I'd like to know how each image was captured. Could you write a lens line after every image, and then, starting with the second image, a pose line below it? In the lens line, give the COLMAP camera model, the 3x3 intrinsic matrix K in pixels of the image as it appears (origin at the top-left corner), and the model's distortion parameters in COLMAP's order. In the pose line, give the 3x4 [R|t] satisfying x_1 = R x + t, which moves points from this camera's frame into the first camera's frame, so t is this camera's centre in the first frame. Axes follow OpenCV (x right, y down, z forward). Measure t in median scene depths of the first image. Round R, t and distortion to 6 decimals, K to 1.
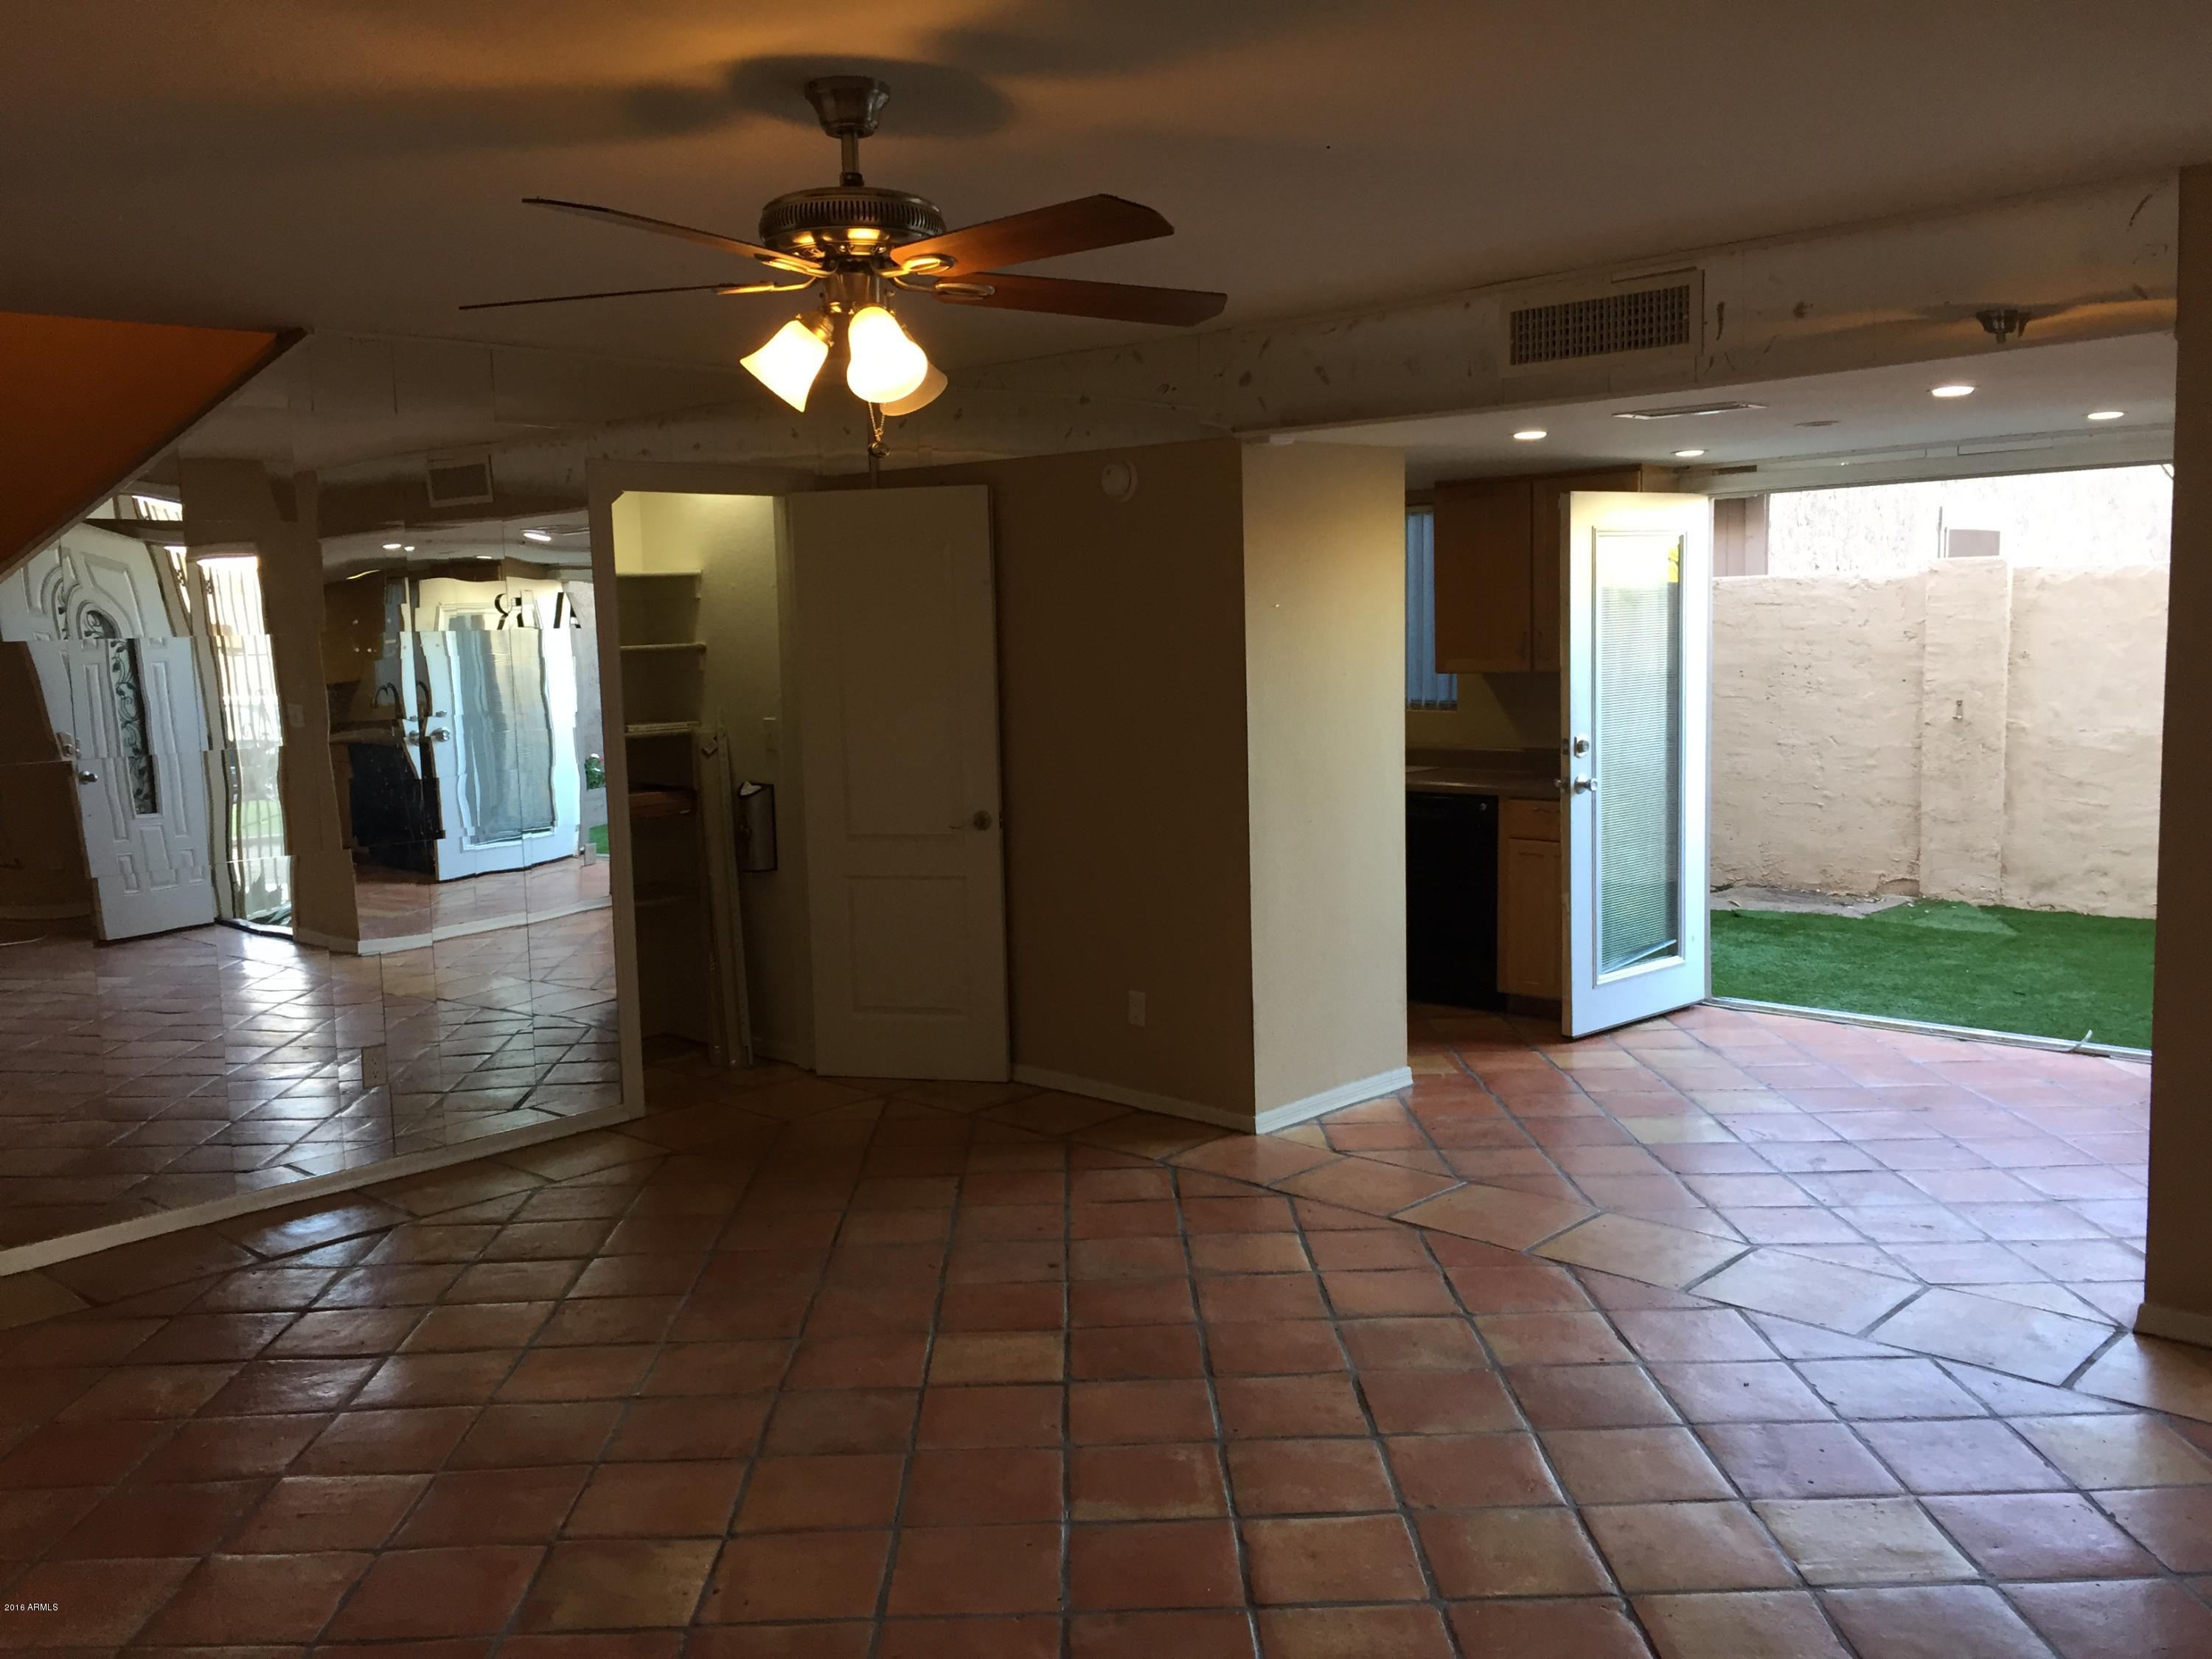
lens RADIAL K [[1887.3, 0, 1093.4], [0, 1887.3, 828.4], [0, 0, 1]] dist [0.078002, -0.101466]
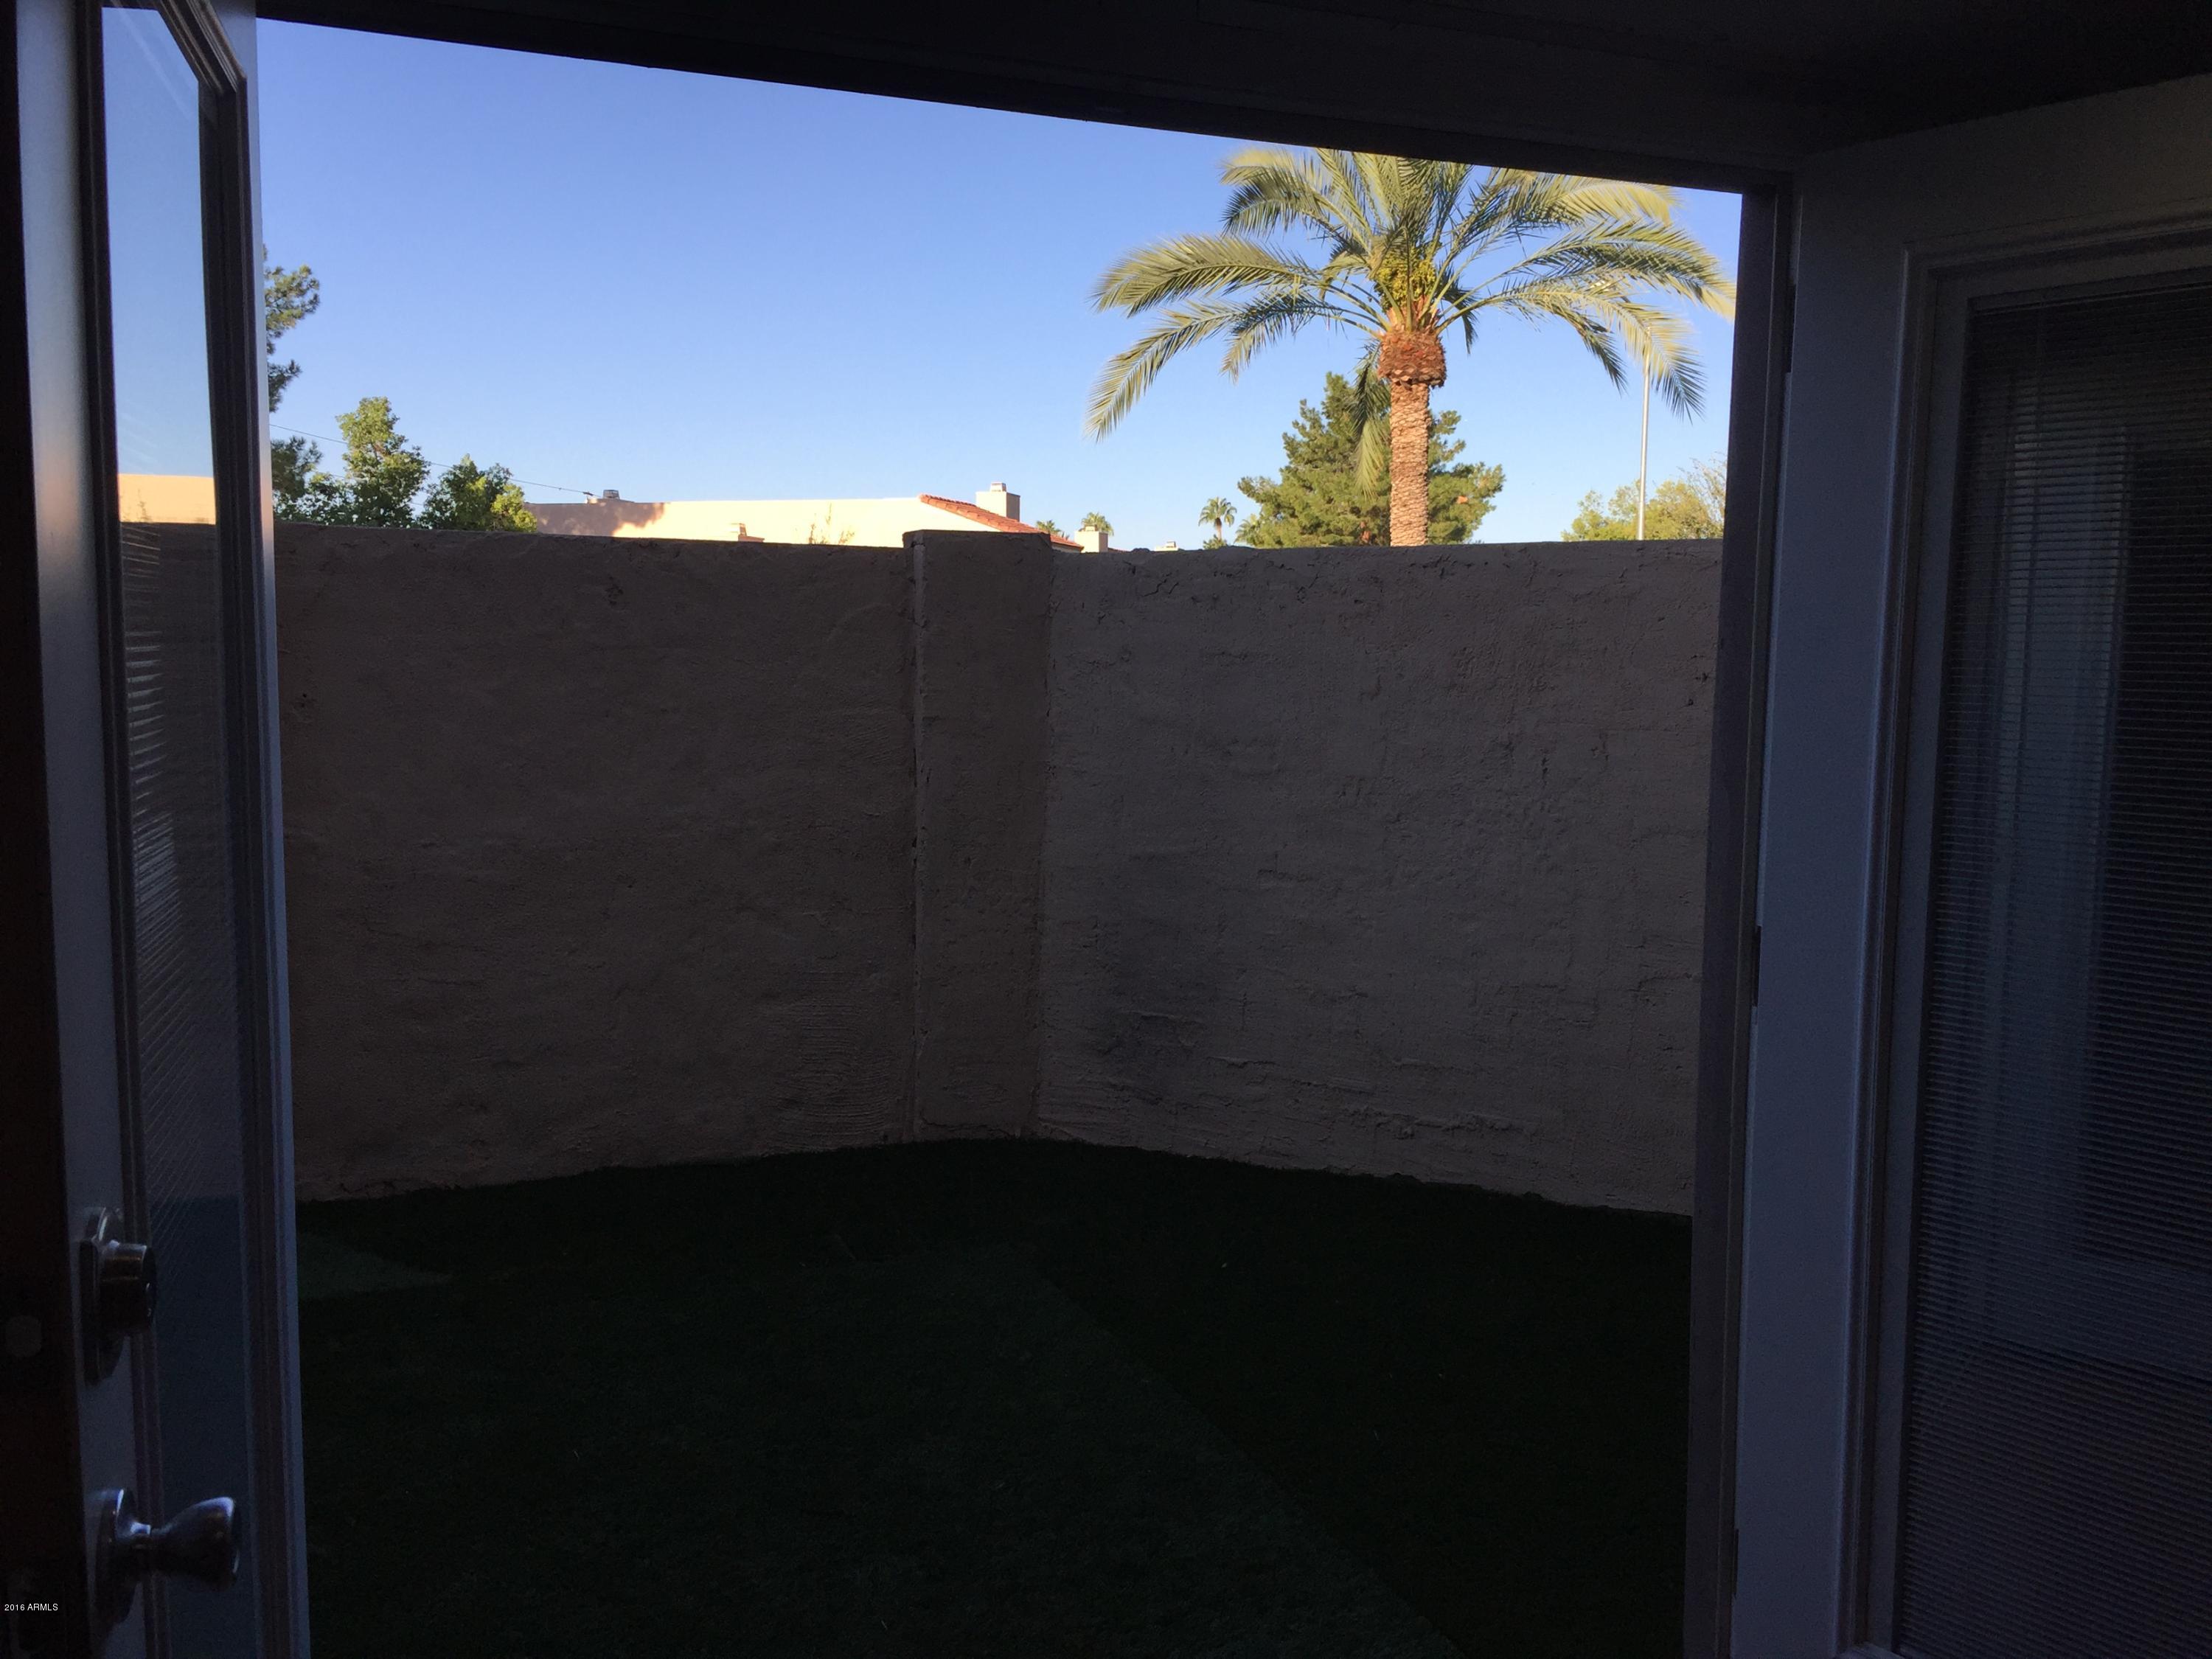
lens RADIAL K [[1887.3, 0, 1106.0], [0, 1887.3, 840.1], [0, 0, 1]] dist [0.078002, -0.101466]
pose [[0.402968, -0.059131, 0.913302, 0.155821], [0.081231, 0.996283, 0.028663, -0.072077], [-0.911602, 0.062638, 0.406273, 0.847560]]
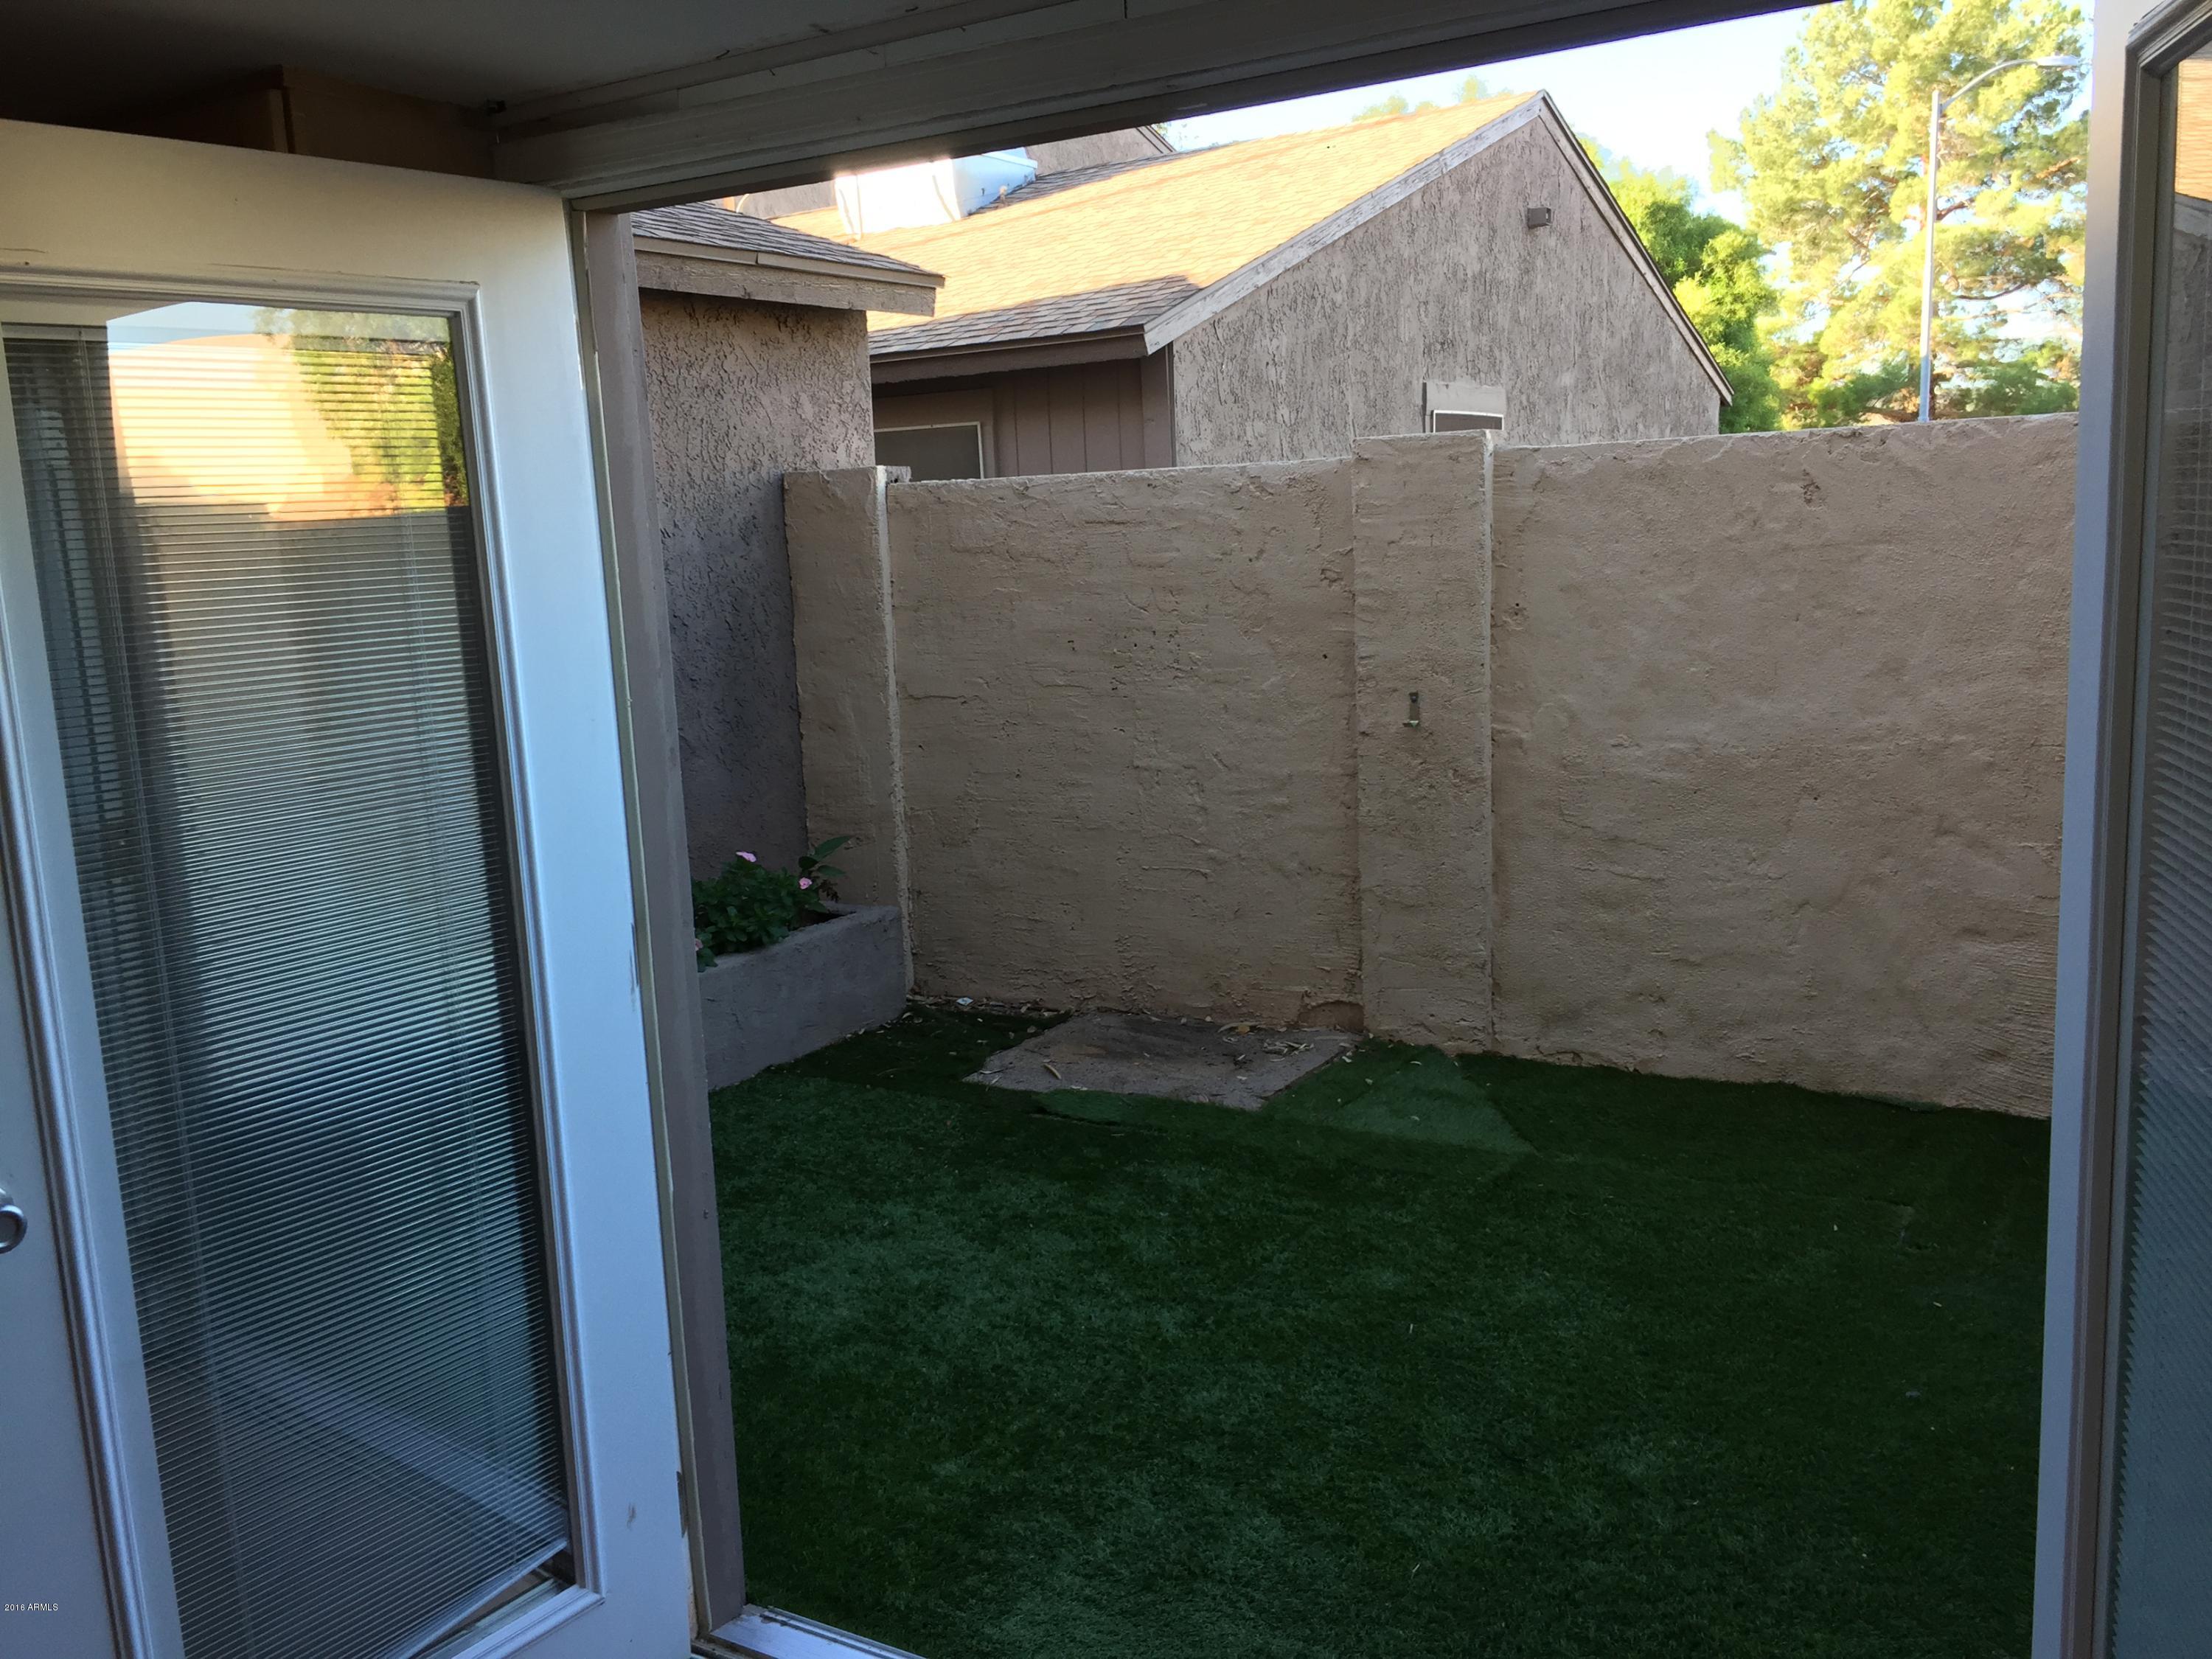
lens RADIAL K [[1887.3, 0, 1102.0], [0, 1887.3, 832.4], [0, 0, 1]] dist [0.078002, -0.101466]
pose [[0.975070, -0.051798, 0.215769, 0.346051], [0.041898, 0.997859, 0.050210, -0.082376], [-0.217907, -0.039918, 0.975153, 0.681034]]
